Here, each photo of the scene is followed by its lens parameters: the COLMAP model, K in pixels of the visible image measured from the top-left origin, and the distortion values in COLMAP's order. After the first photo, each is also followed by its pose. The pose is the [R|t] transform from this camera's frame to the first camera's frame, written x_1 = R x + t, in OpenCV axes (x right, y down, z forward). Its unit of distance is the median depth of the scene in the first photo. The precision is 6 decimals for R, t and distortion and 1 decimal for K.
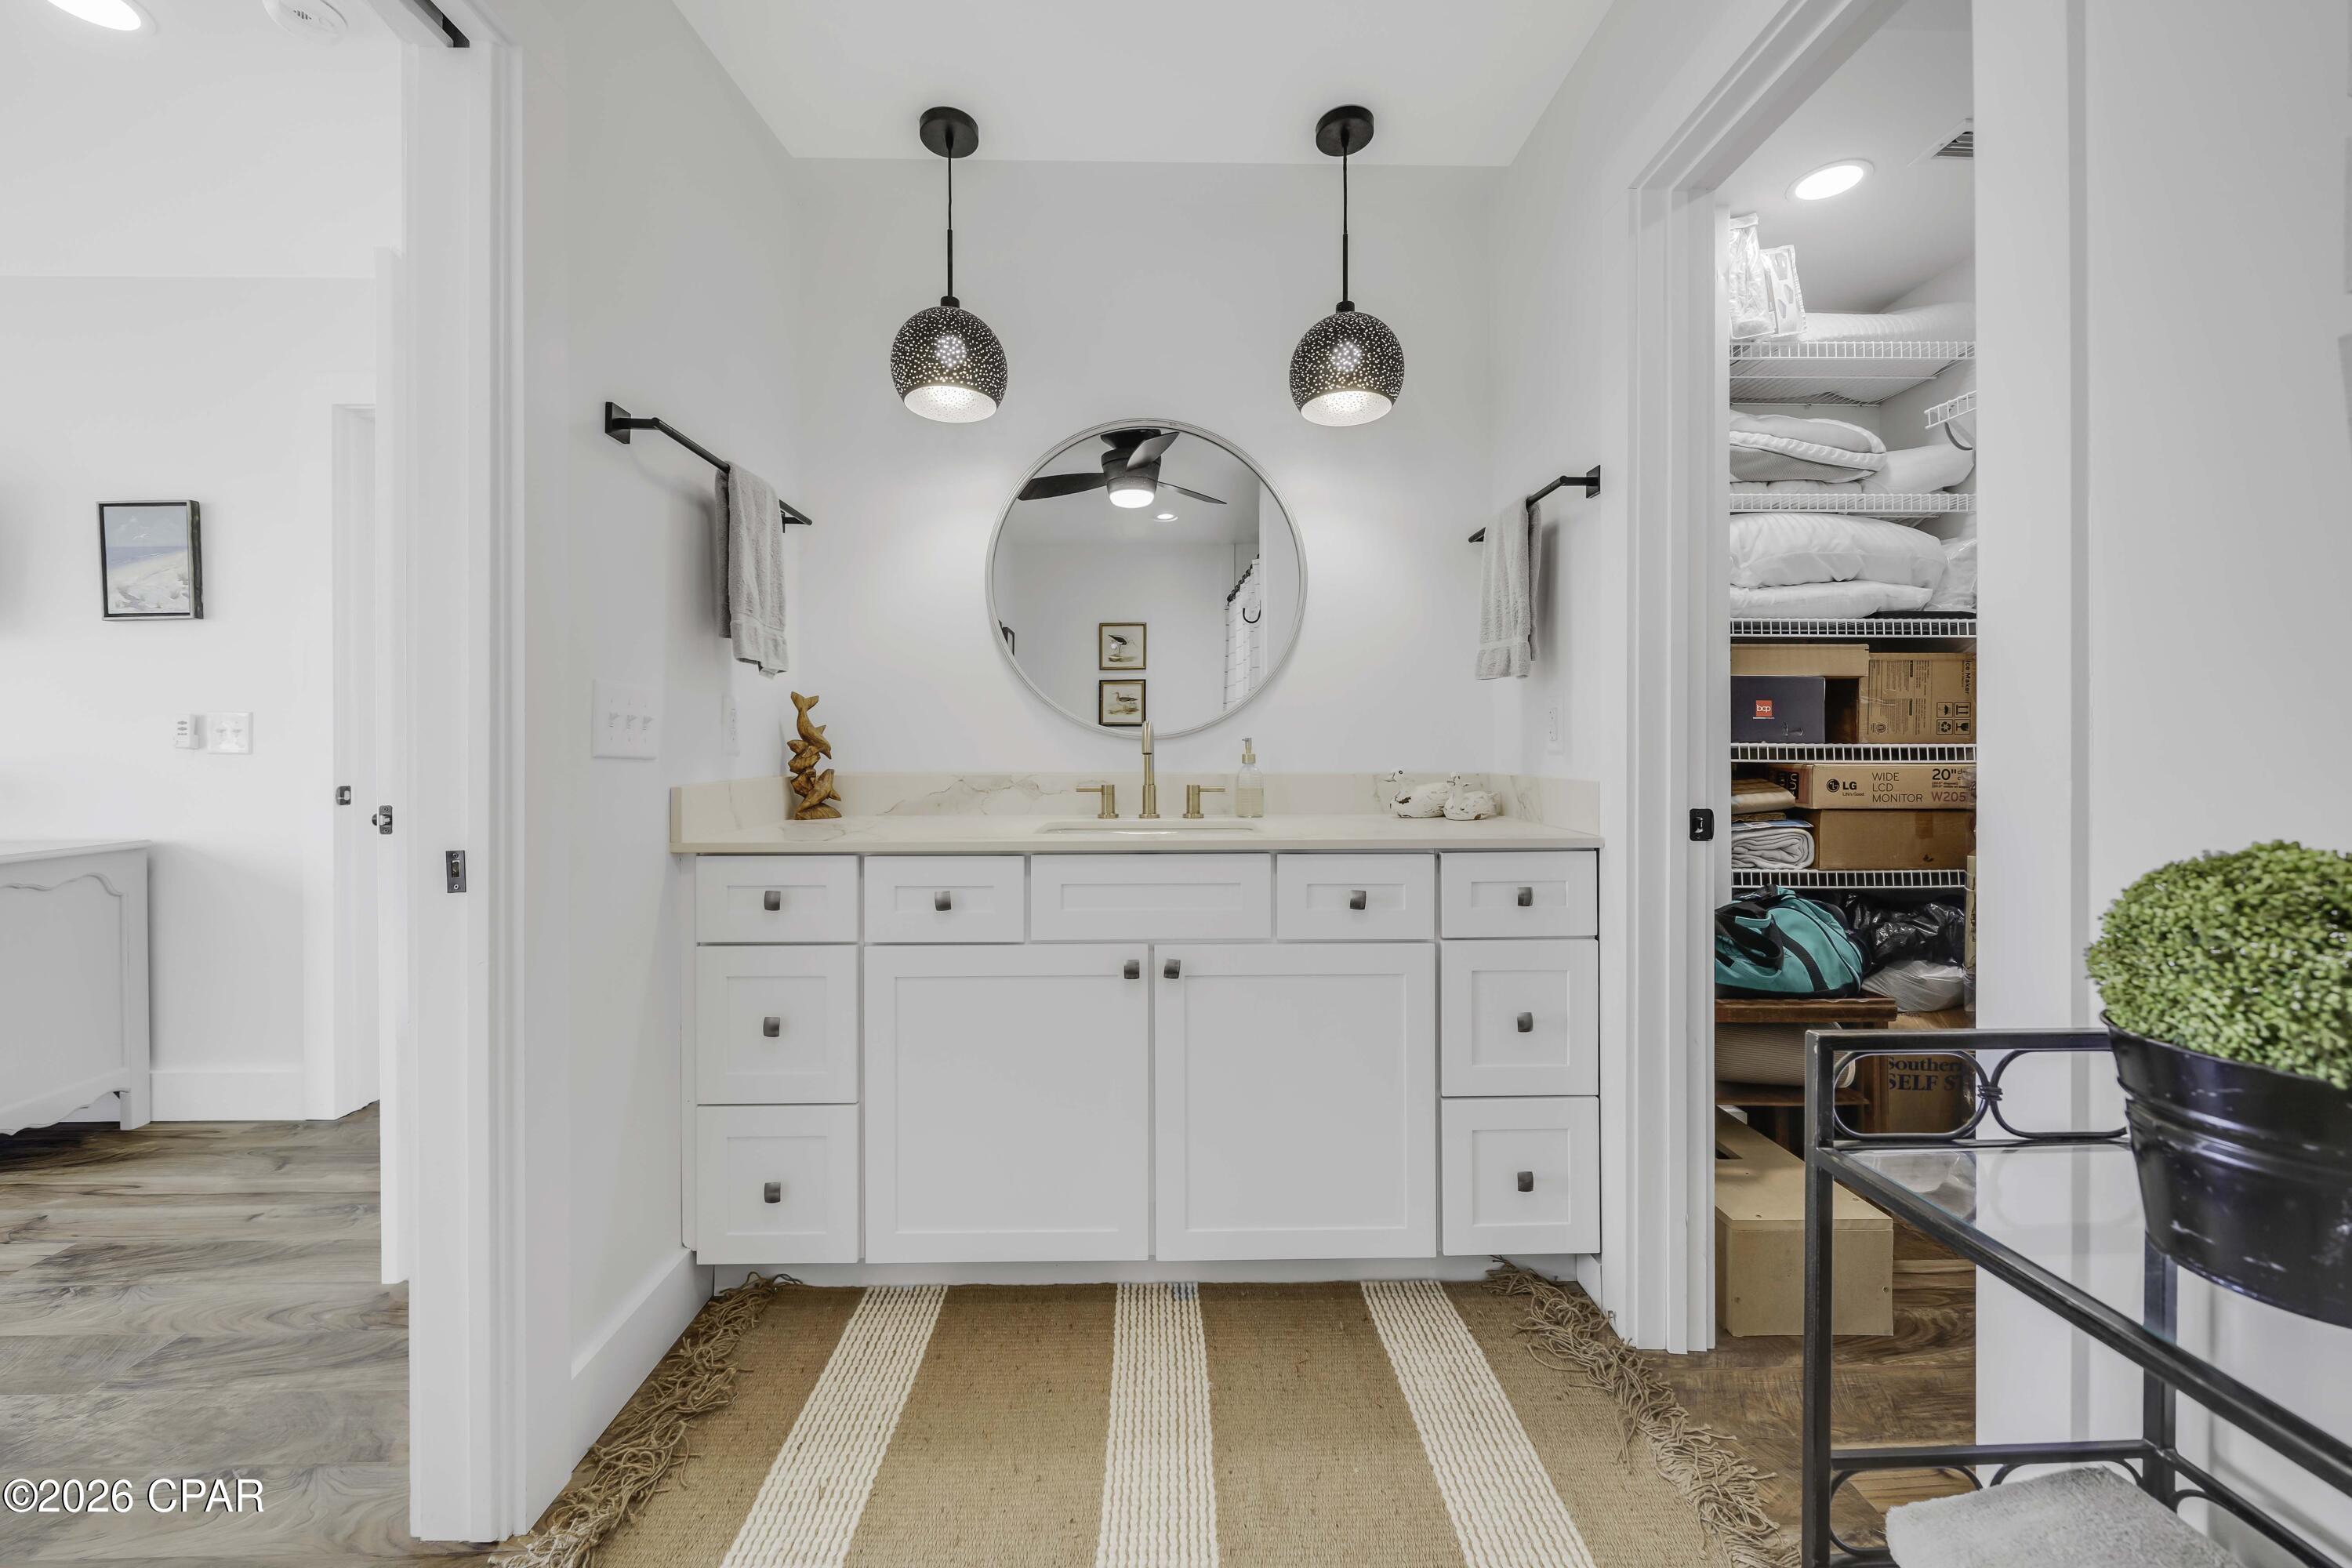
lens RADIAL K [[853.7, 0, 1176.0], [0, 853.7, 741.3], [0, 0, 1]] dist [-0.003659, -0.000128]
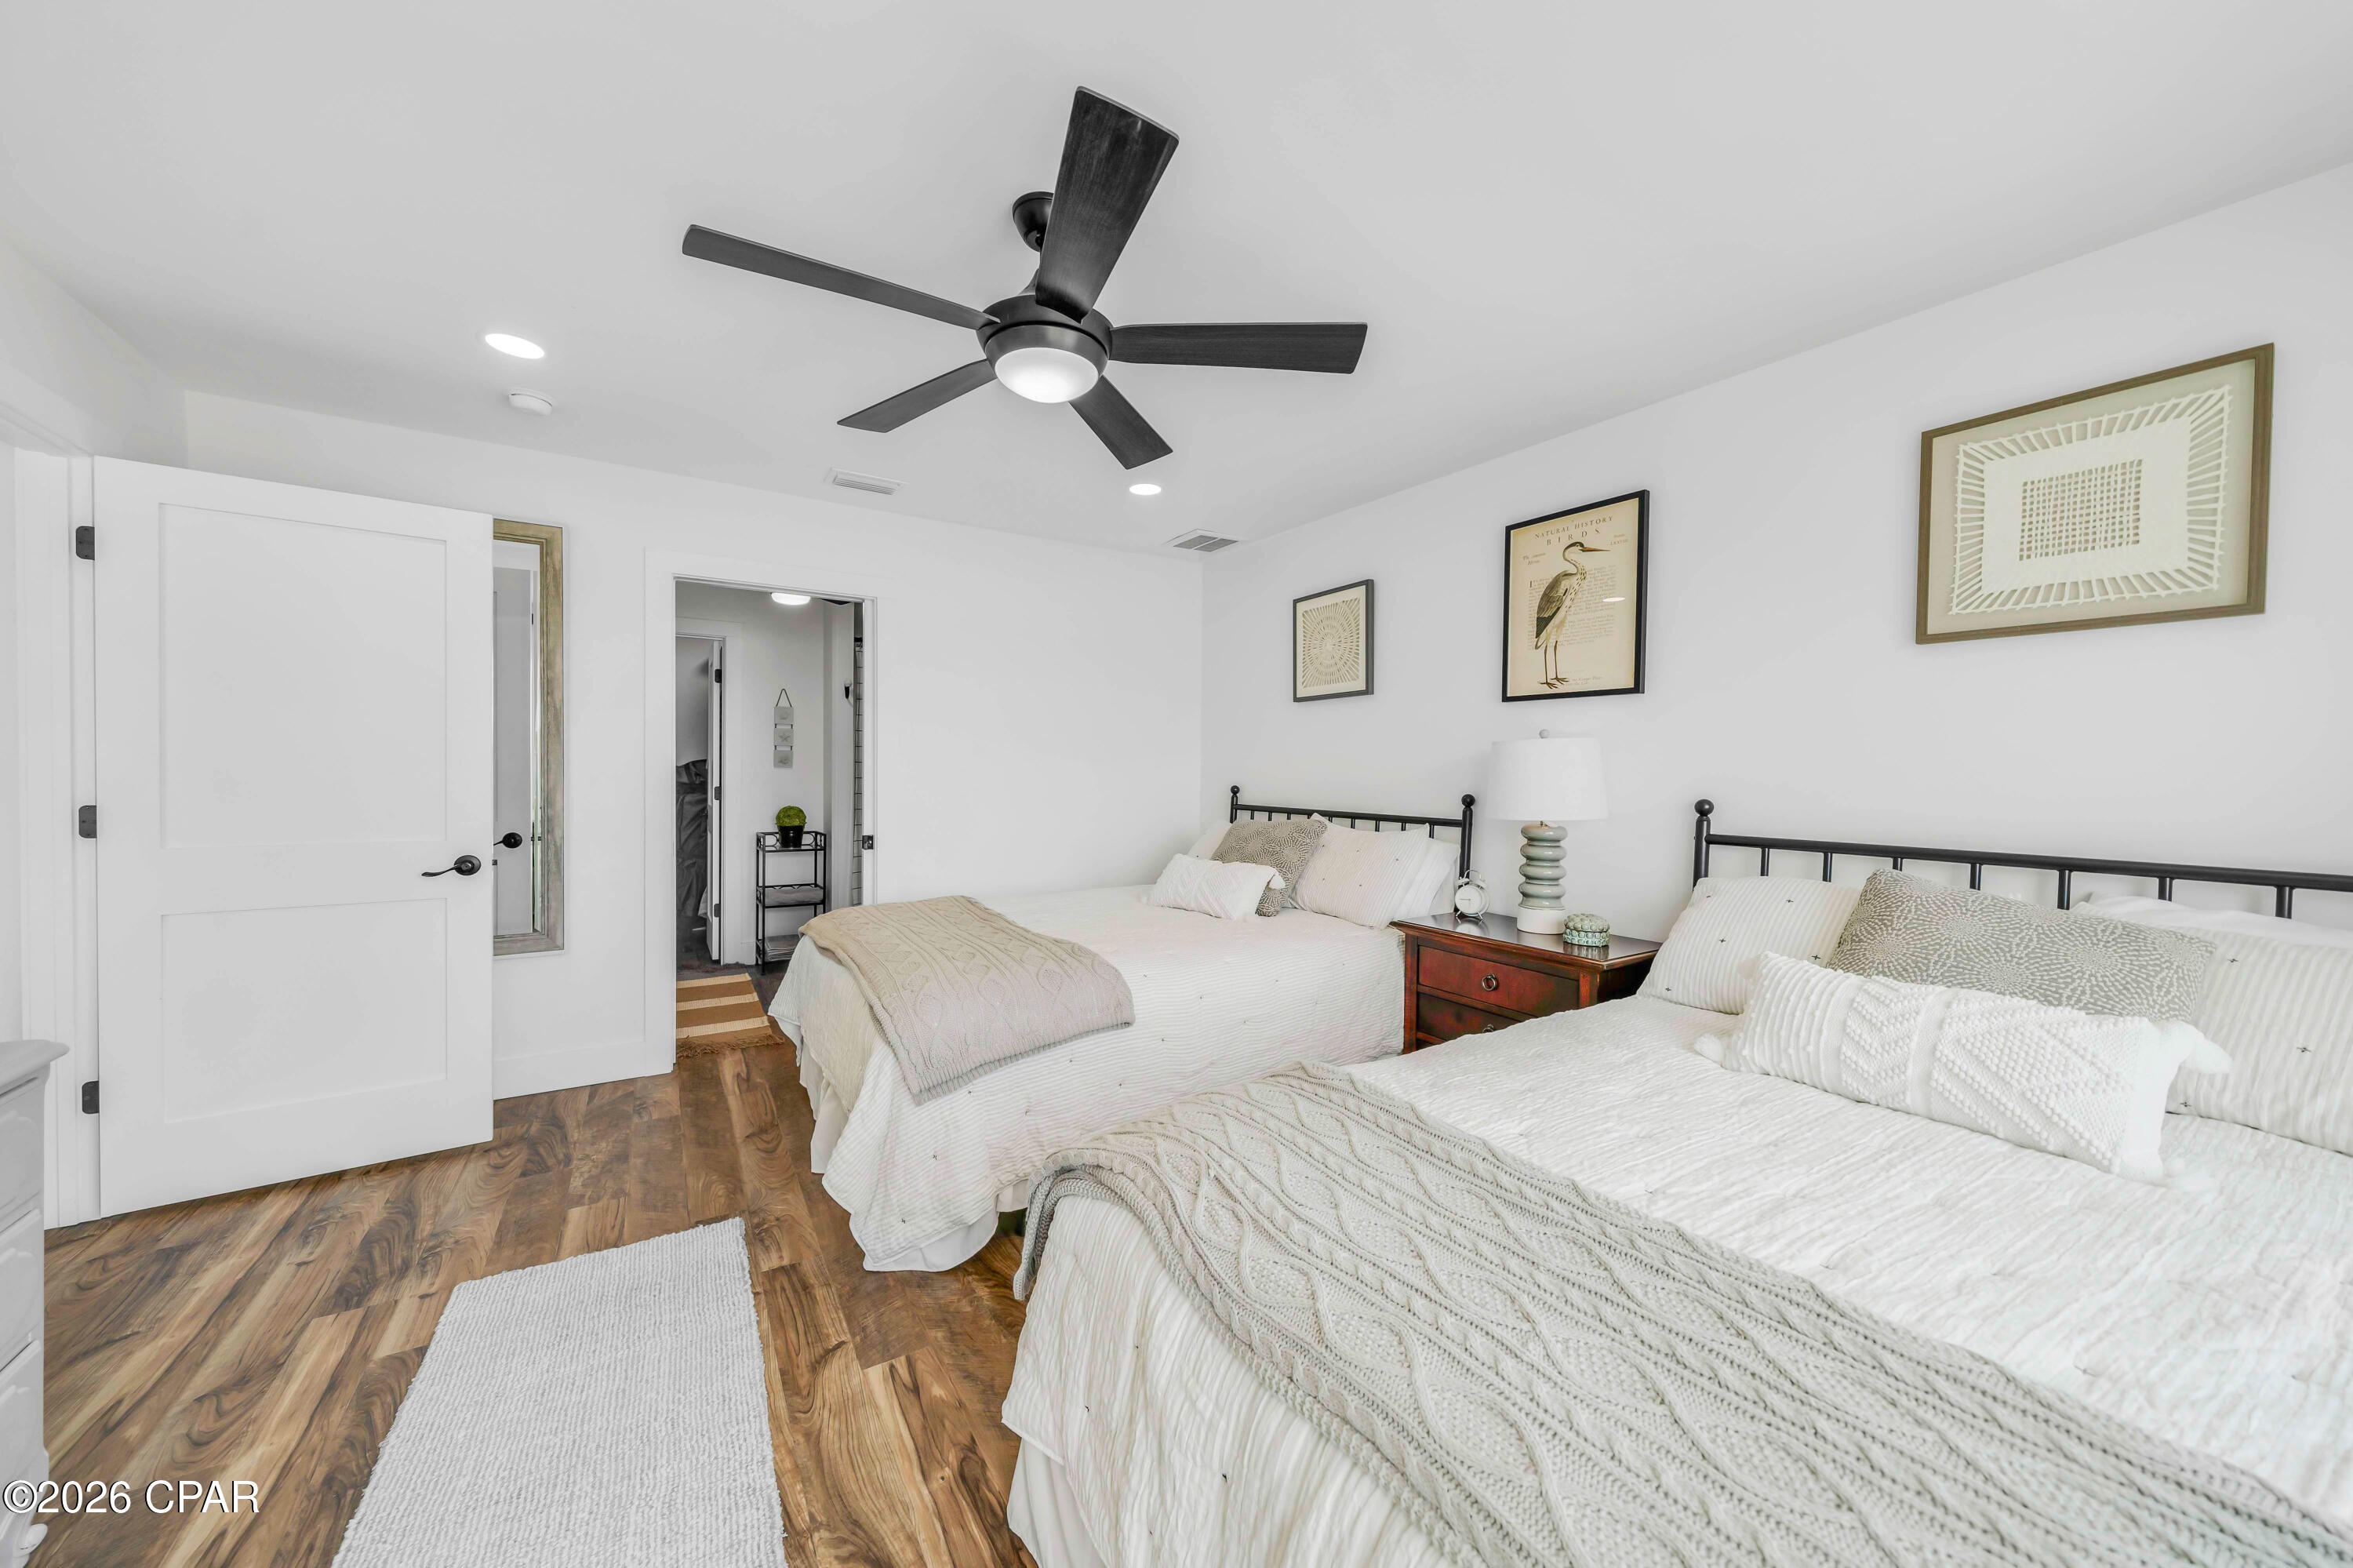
lens RADIAL K [[833.8, 0, 1181.9], [0, 833.8, 779.2], [0, 0, 1]] dist [0.003975, 0.000024]
pose [[-0.513503, -0.013674, 0.857979, -2.450177], [-0.009252, 0.999903, 0.010399, -0.088102], [-0.858038, -0.002598, -0.513580, 0.530022]]
